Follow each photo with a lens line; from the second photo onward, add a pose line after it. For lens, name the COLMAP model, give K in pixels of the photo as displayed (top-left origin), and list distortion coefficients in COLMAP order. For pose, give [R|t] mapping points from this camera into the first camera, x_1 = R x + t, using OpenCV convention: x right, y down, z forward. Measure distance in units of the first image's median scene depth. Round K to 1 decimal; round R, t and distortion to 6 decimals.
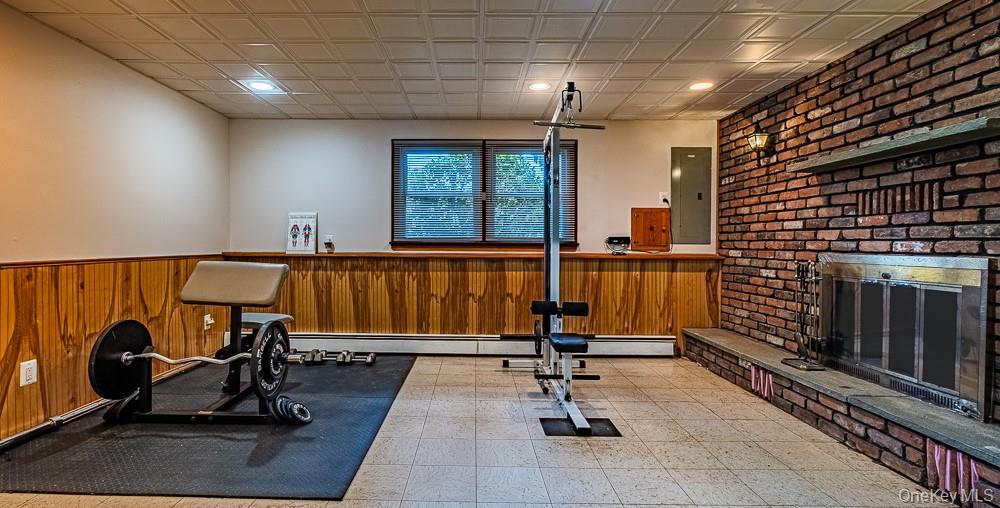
lens RADIAL K [[449.4, 0, 466.0], [0, 449.4, 247.1], [0, 0, 1]] dist [-0.002202, -0.001085]
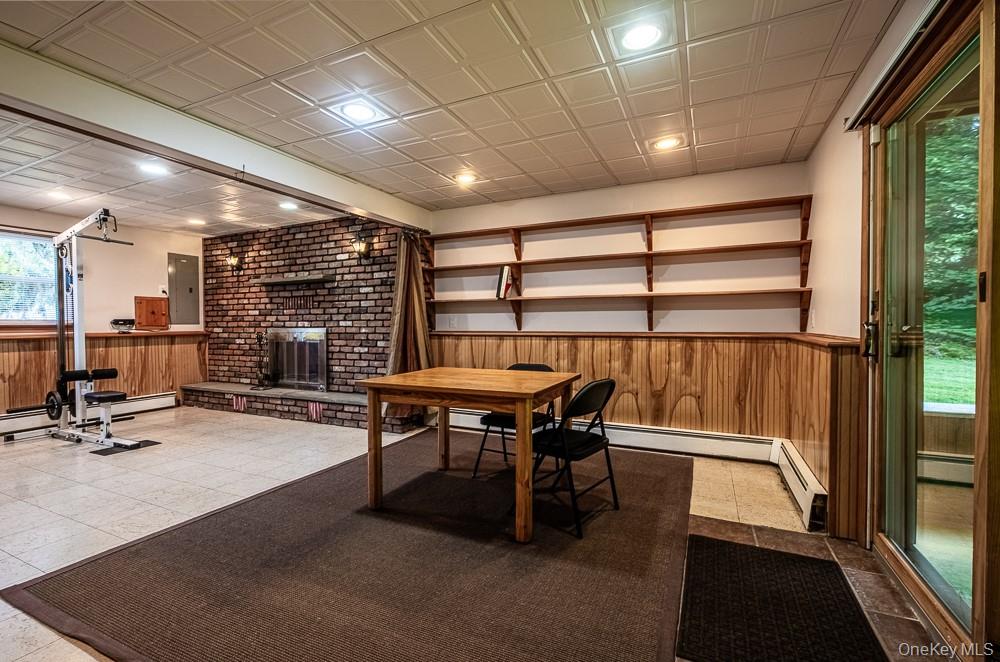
lens RADIAL K [[441.4, 0, 500.0], [0, 441.4, 331.0], [0, 0, 1]] dist [-0.001085, -0.000229]
pose [[0.405917, -0.024604, 0.913579, -0.437233], [0.016428, 0.999672, 0.019623, 0.004416], [-0.913762, 0.007043, 0.406188, -0.553946]]
